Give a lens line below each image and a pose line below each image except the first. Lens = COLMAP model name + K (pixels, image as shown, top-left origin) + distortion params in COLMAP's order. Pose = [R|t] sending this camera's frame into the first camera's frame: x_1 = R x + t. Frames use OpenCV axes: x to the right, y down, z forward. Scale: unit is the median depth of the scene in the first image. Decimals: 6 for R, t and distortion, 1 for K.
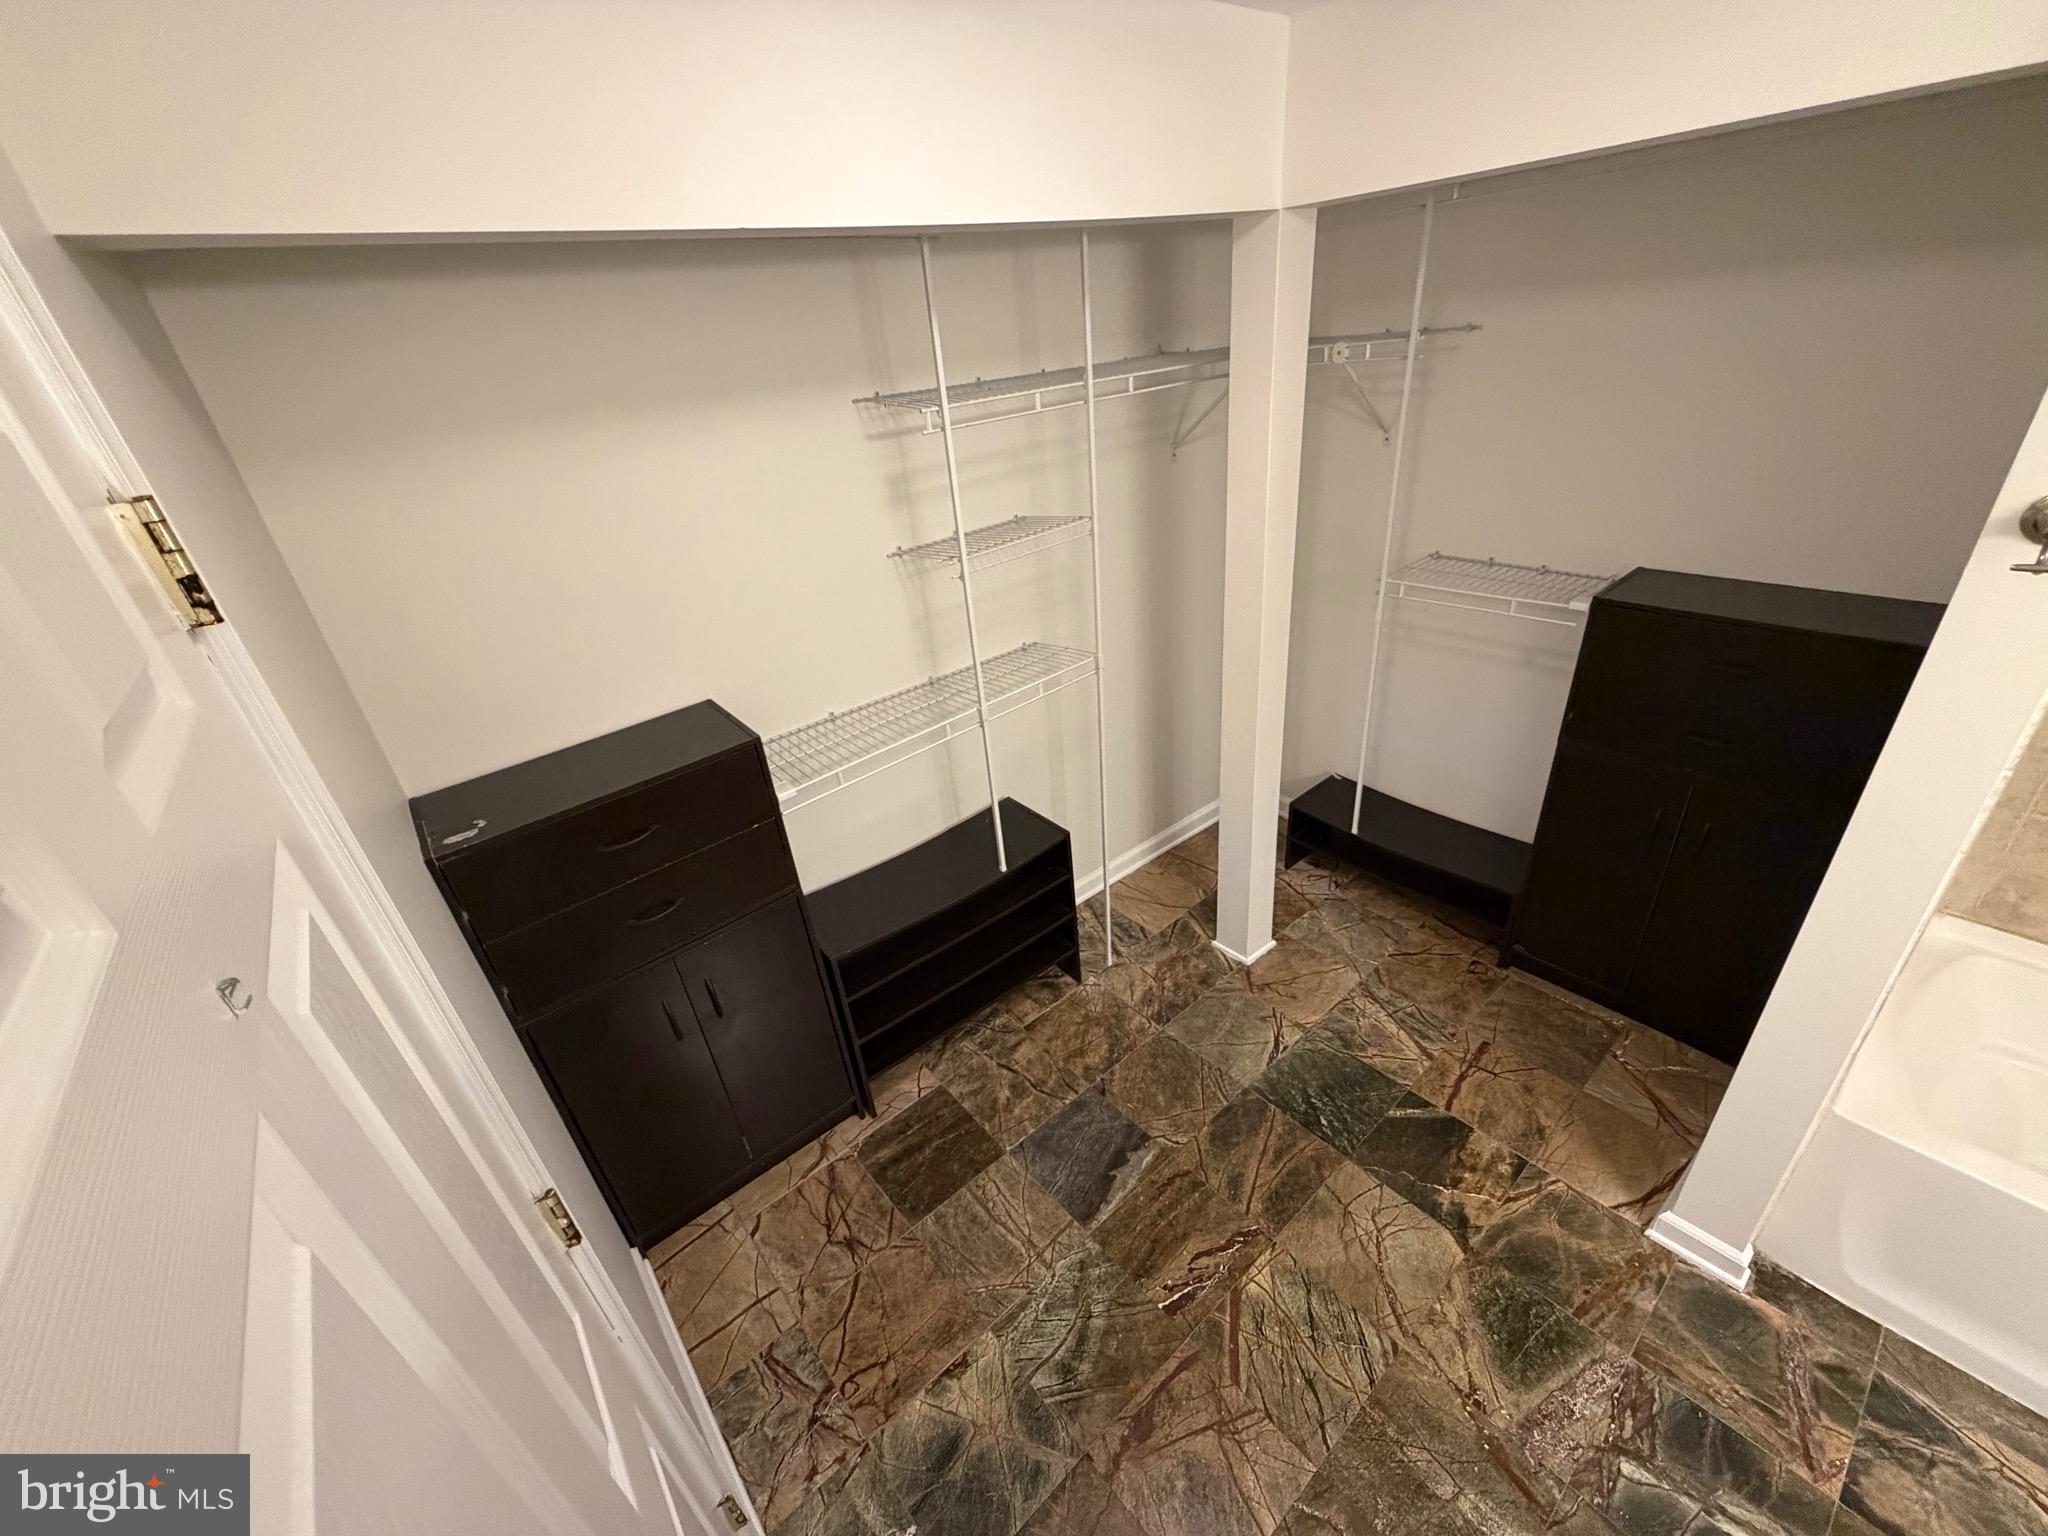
lens RADIAL K [[817.7, 0, 1023.0], [0, 817.7, 769.7], [0, 0, 1]] dist [0.000484, 0.000562]
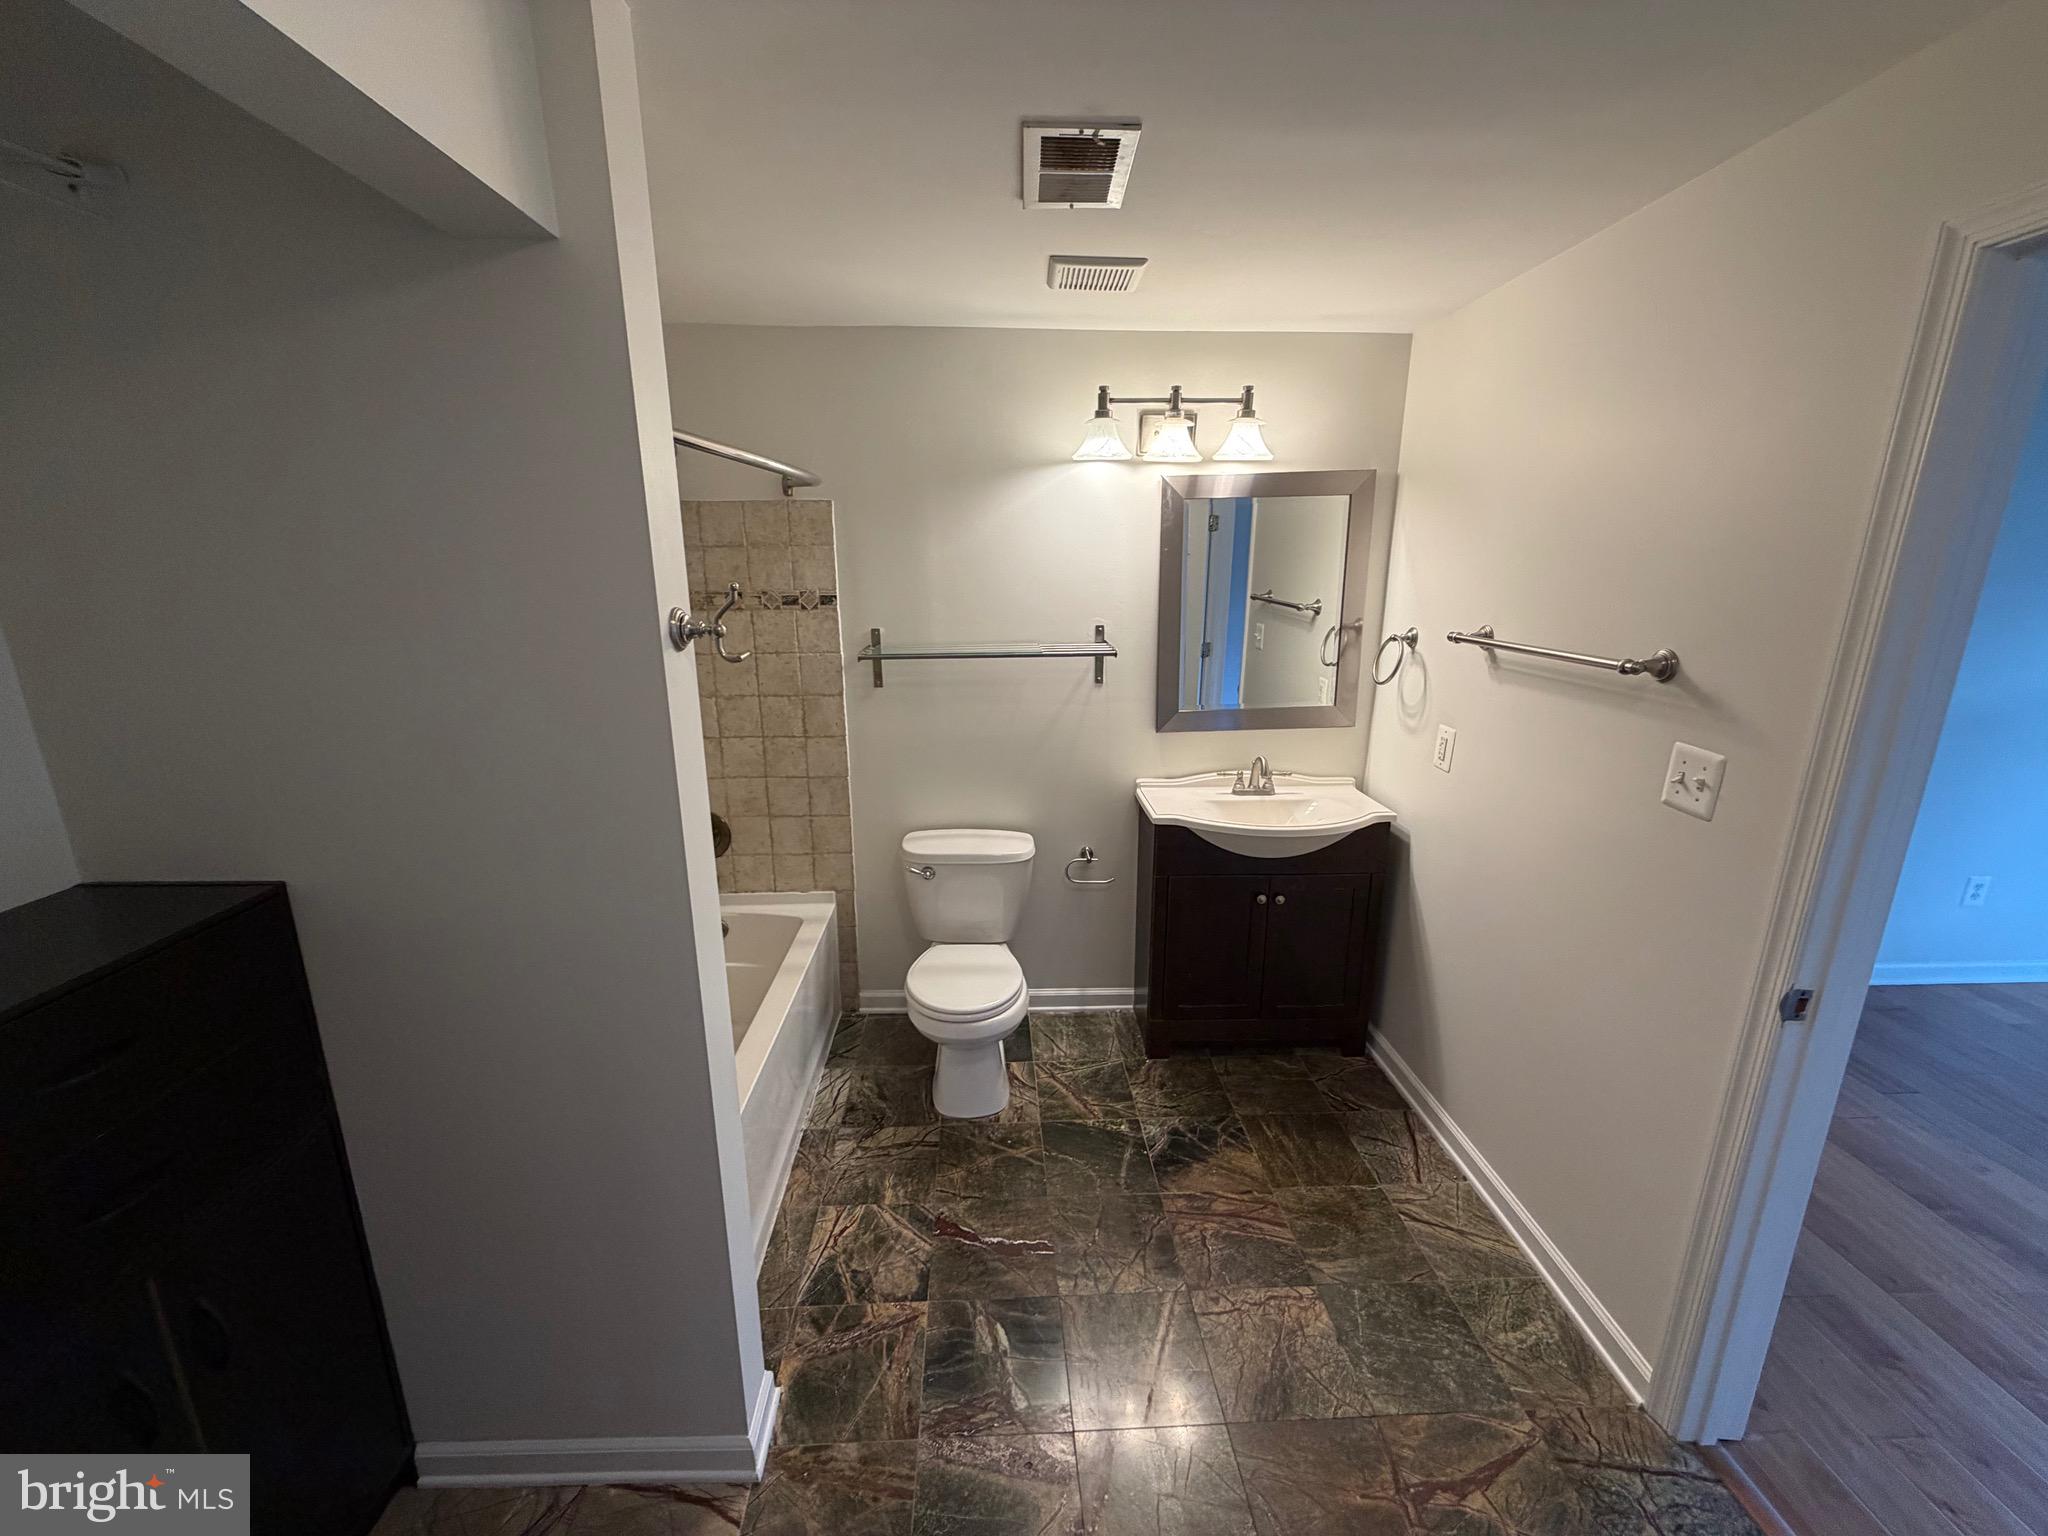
lens RADIAL K [[817.7, 0, 1018.9], [0, 817.7, 765.4], [0, 0, 1]] dist [0.000484, 0.000562]
pose [[-0.790042, -0.051421, 0.610893, 0.079036], [0.358542, 0.769530, 0.528461, -0.351905], [-0.497274, 0.636538, -0.589524, 0.917881]]
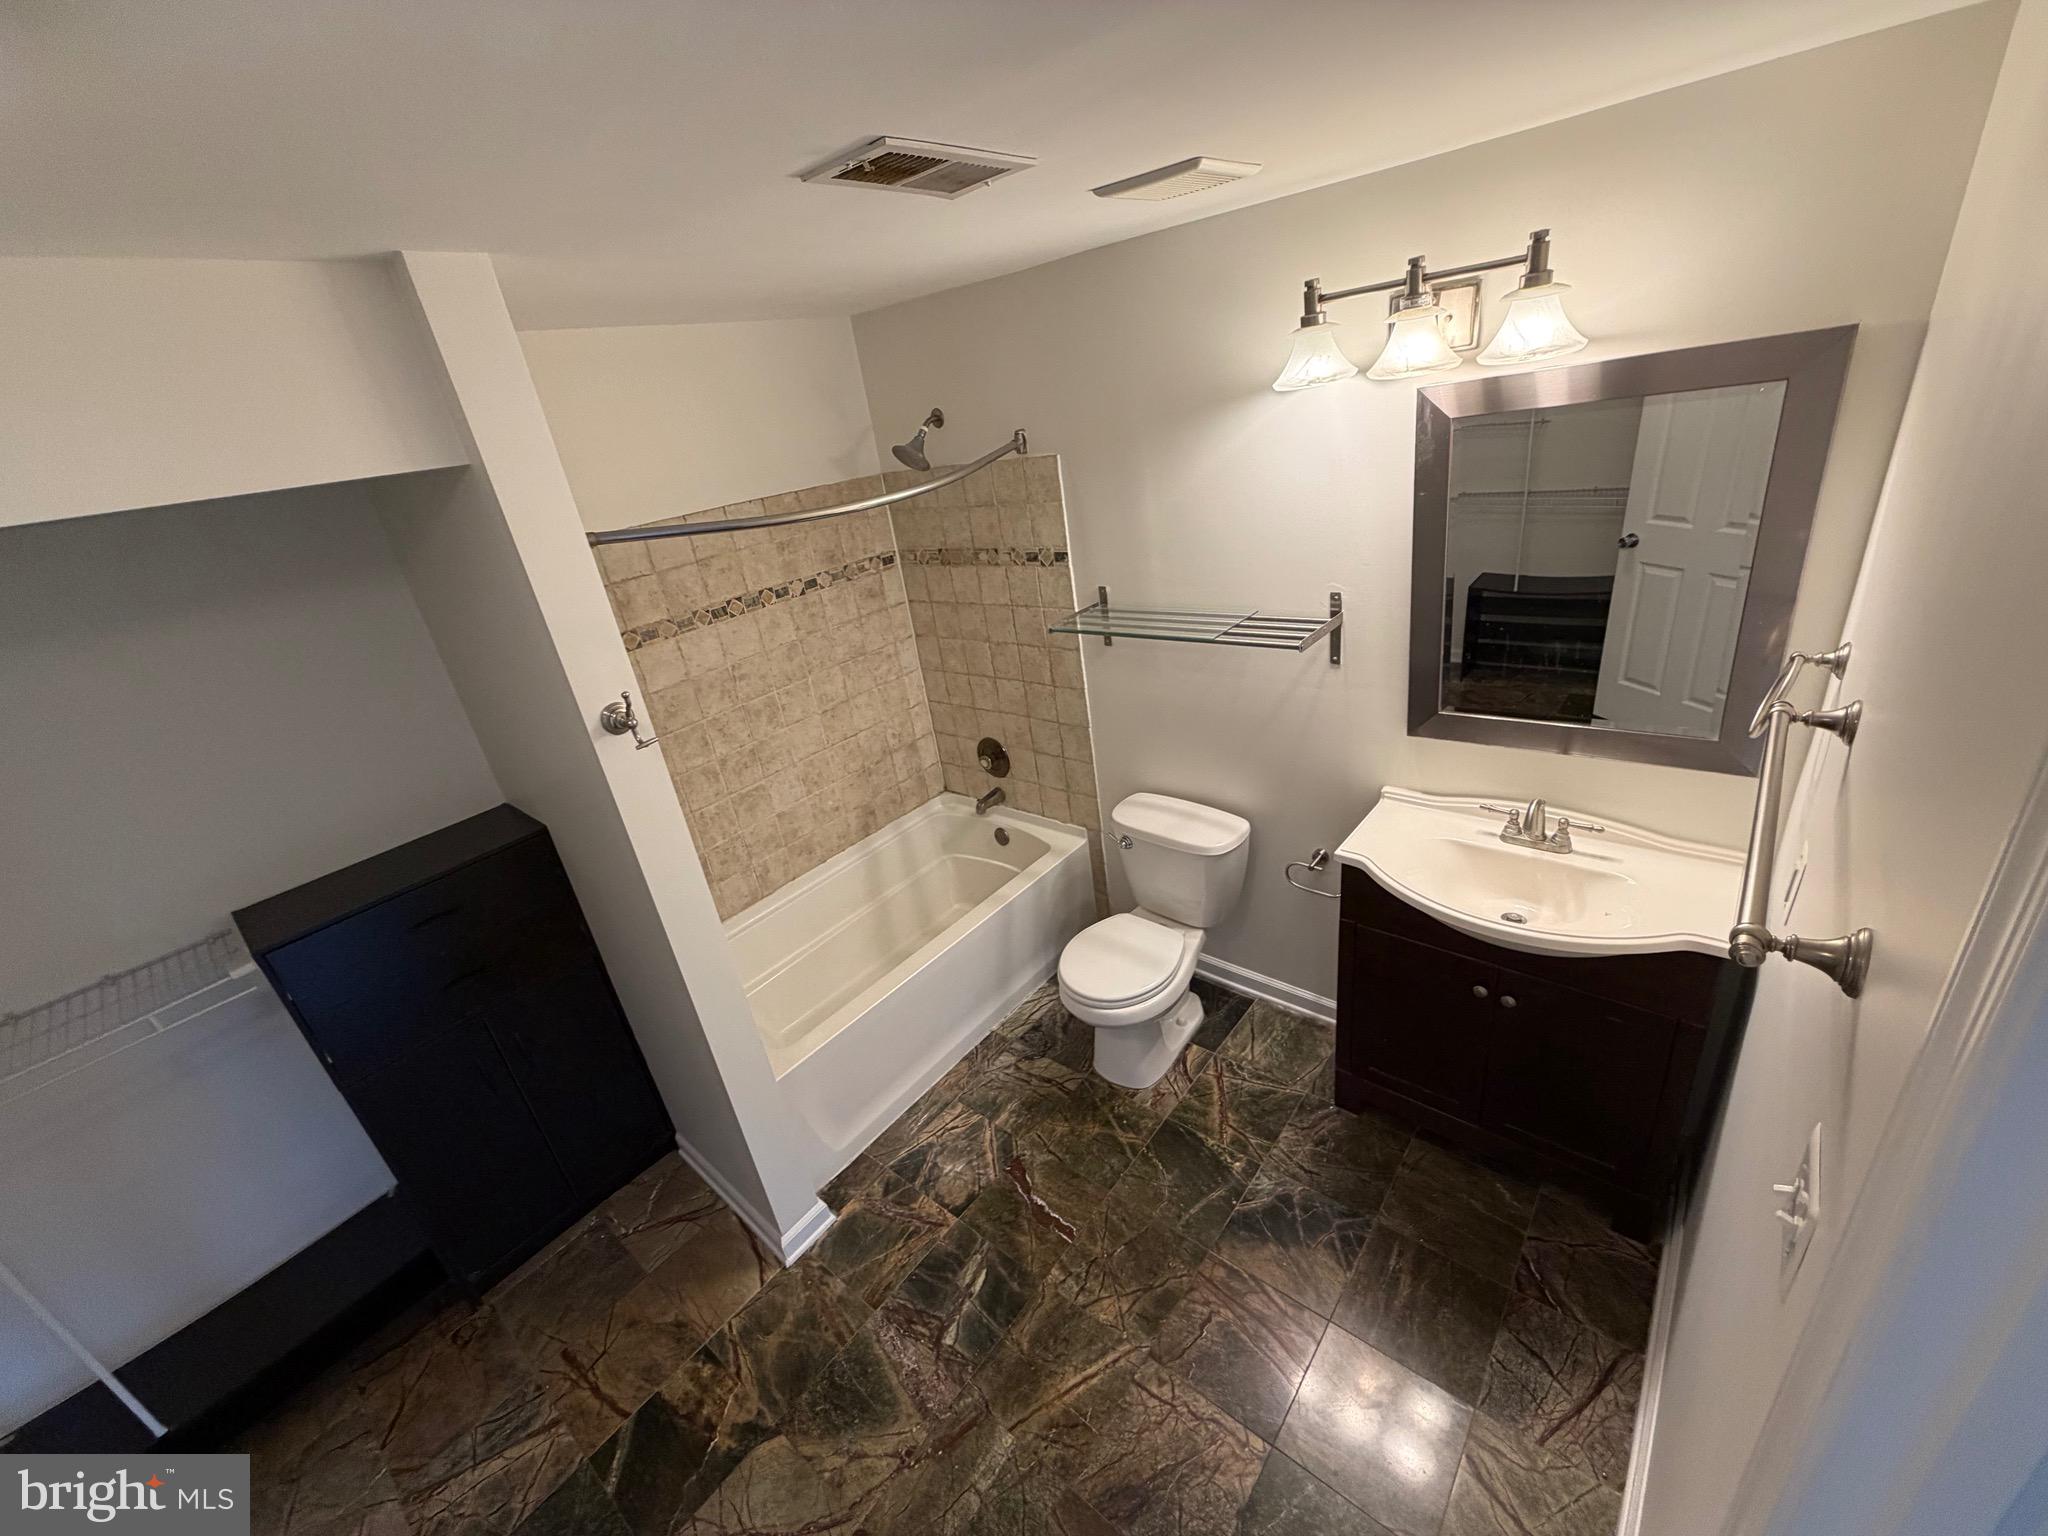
lens RADIAL K [[817.7, 0, 1016.7], [0, 817.7, 766.6], [0, 0, 1]] dist [0.000484, 0.000562]
pose [[-0.156738, -0.292891, 0.943212, -0.223909], [0.600543, 0.729916, 0.326452, -0.170354], [-0.784080, 0.617606, 0.061488, 0.206125]]
